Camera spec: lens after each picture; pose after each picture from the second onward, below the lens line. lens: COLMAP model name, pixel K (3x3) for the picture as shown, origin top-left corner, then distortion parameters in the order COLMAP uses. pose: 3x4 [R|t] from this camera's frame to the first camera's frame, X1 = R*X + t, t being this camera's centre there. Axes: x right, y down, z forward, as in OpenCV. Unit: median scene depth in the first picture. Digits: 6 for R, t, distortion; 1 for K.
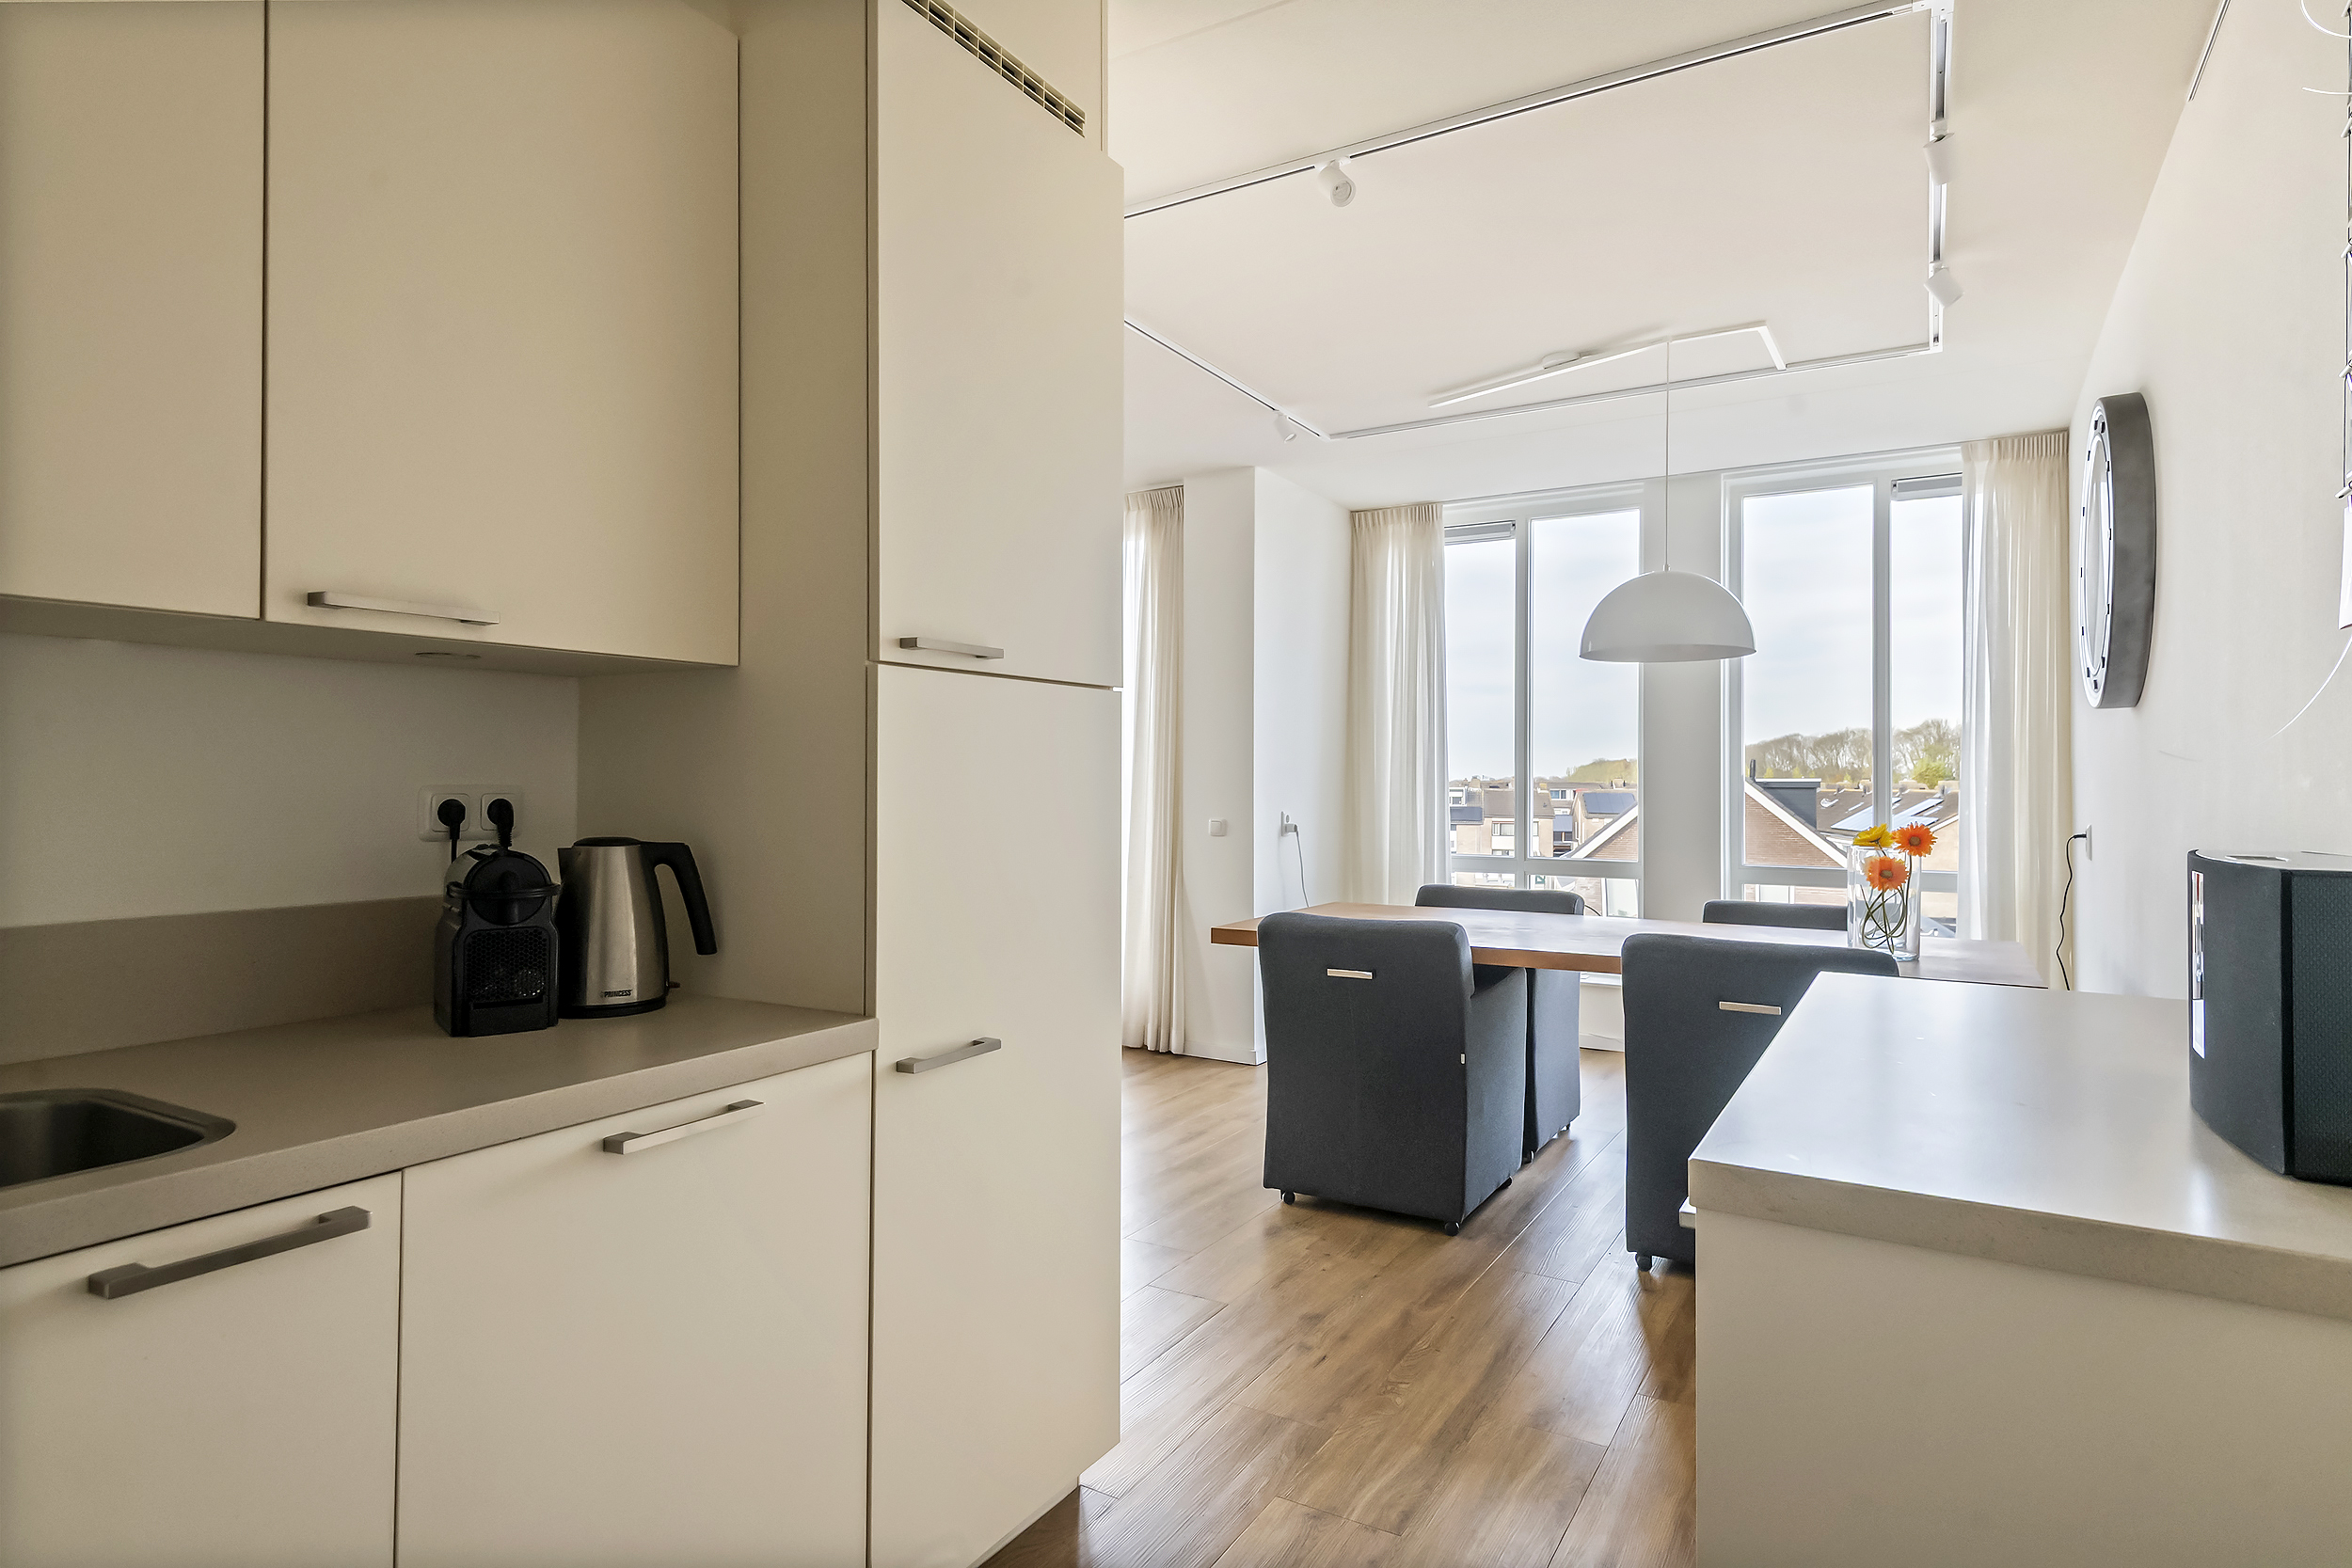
lens RADIAL K [[1291.1, 0, 1176.0], [0, 1291.1, 784.0], [0, 0, 1]] dist [0.023882, -0.000064]
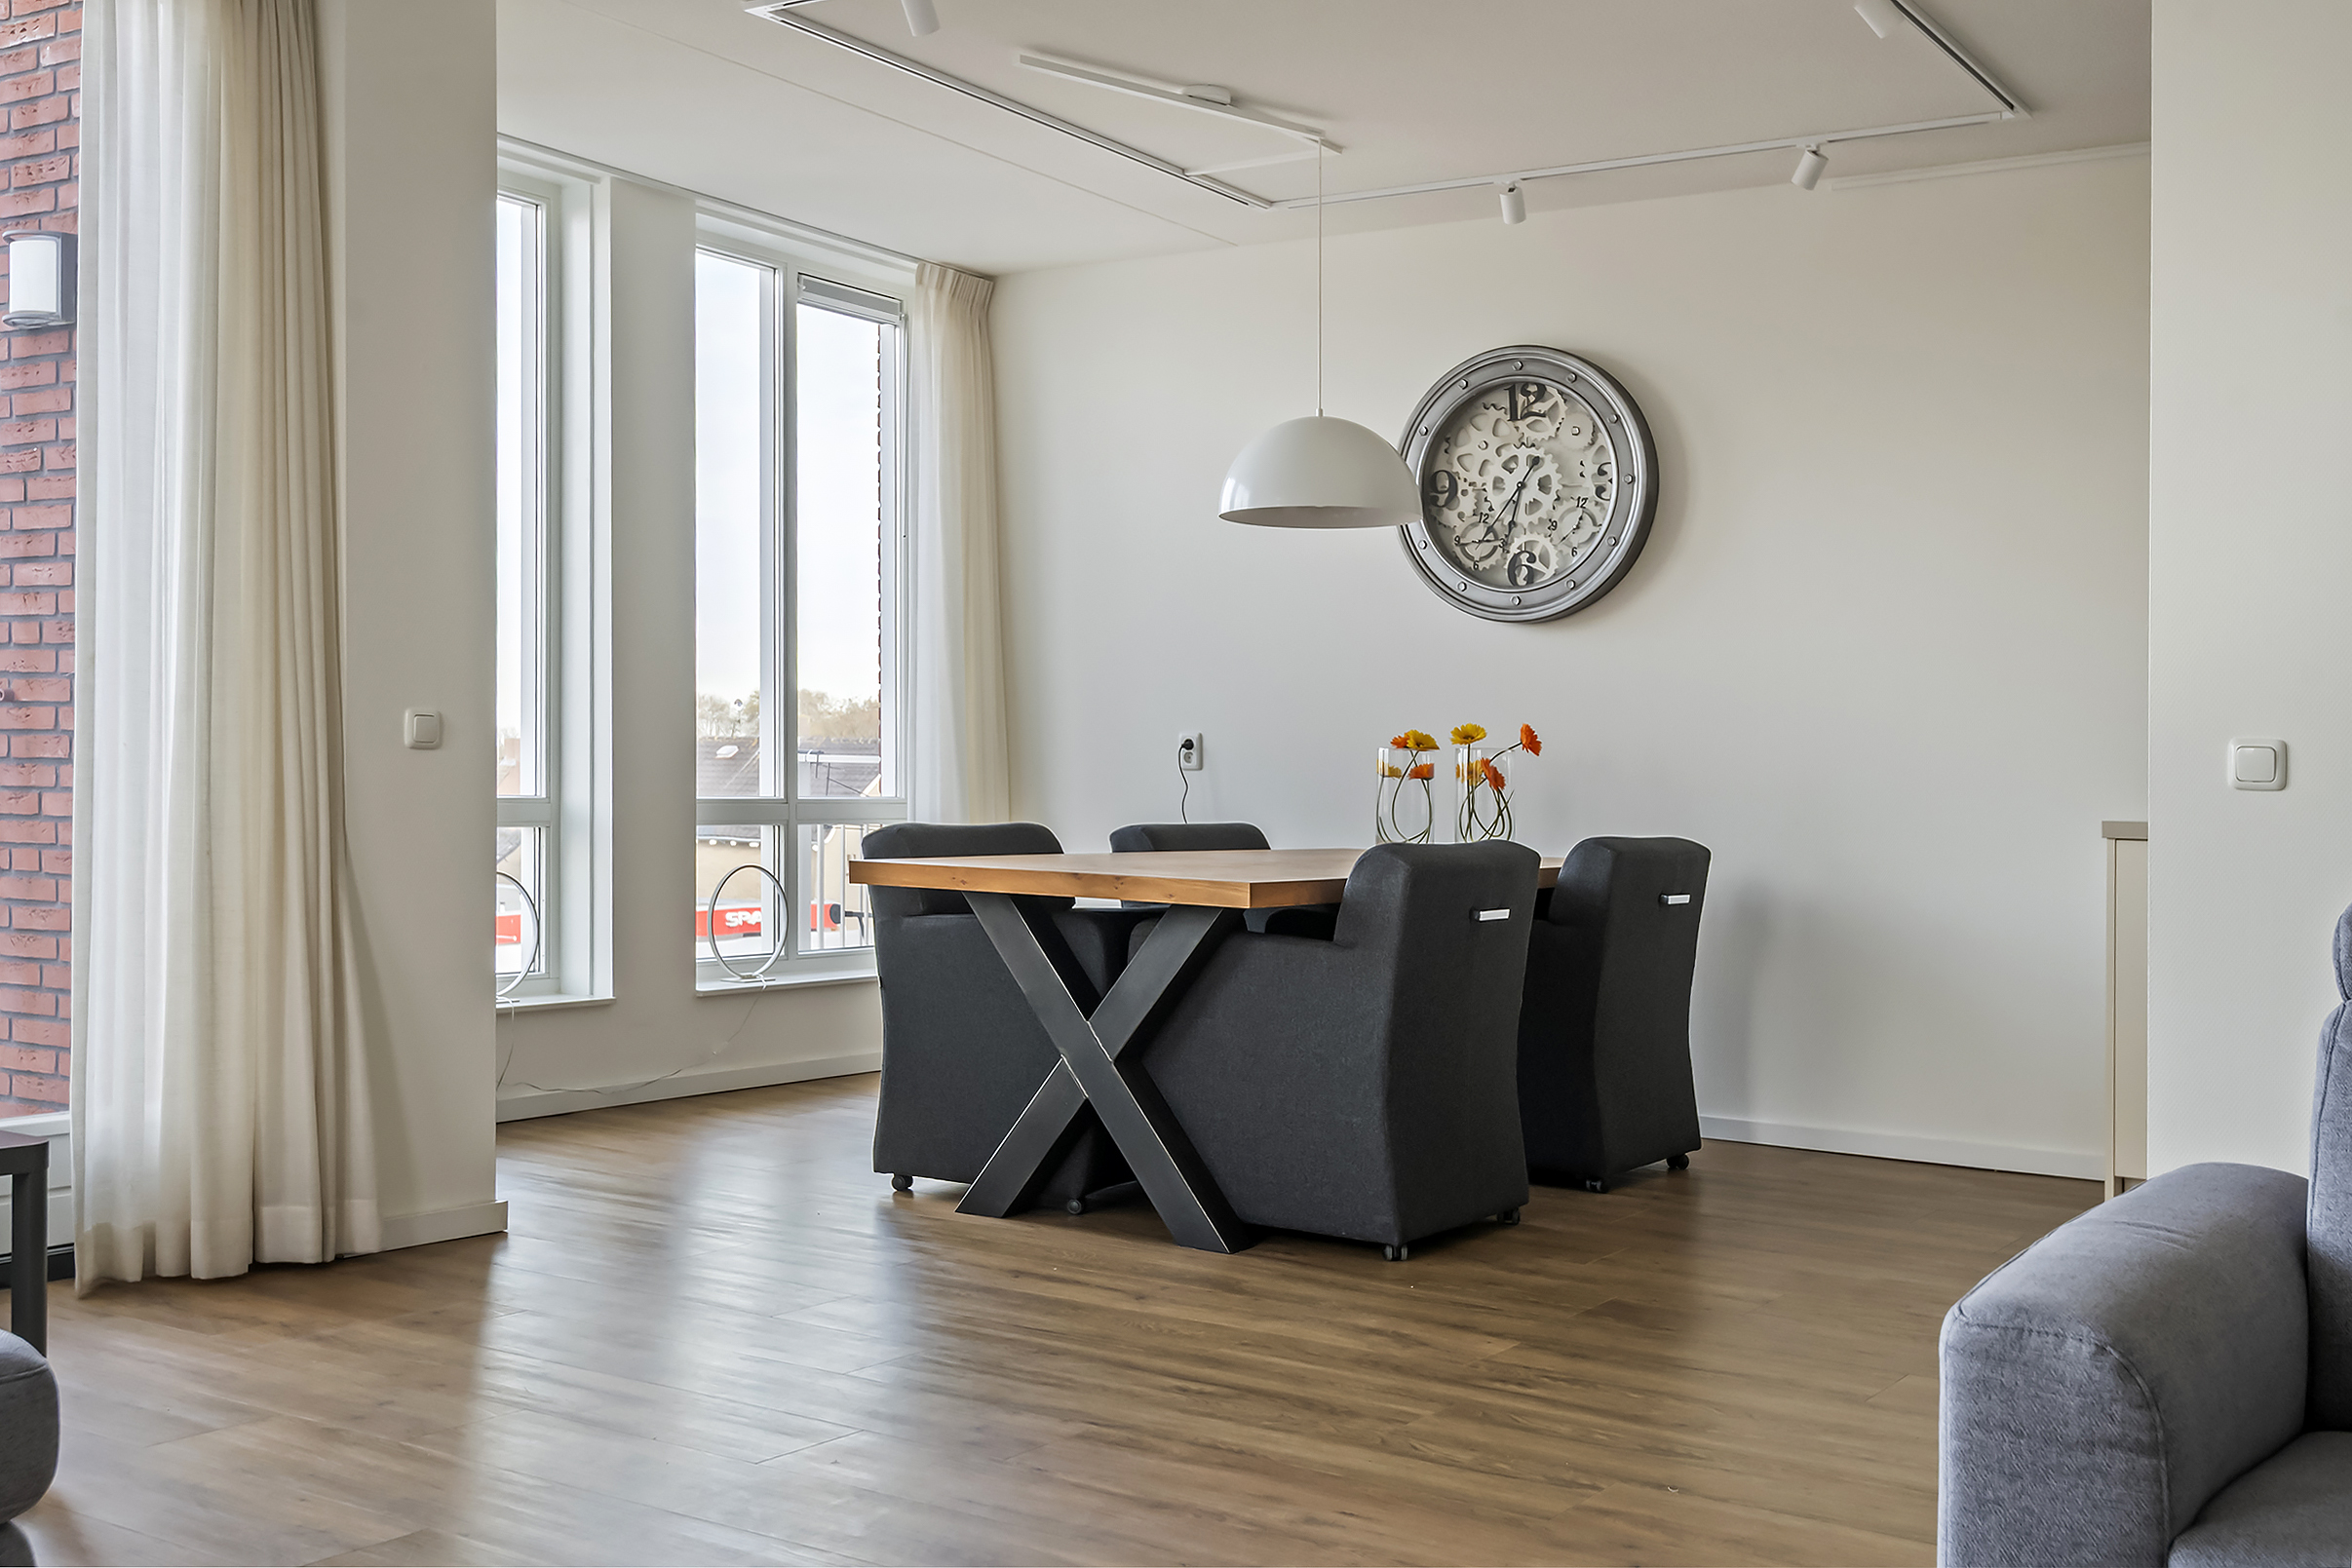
lens RADIAL K [[2487.1, 0, 1176.0], [0, 2487.1, 784.0], [0, 0, 1]] dist [-0.000420, -0.005768]
pose [[0.075198, -0.000672, 0.997168, -0.833377], [-0.021441, 0.999767, 0.002291, 0.045167], [-0.996938, -0.021552, 0.075166, 0.679707]]
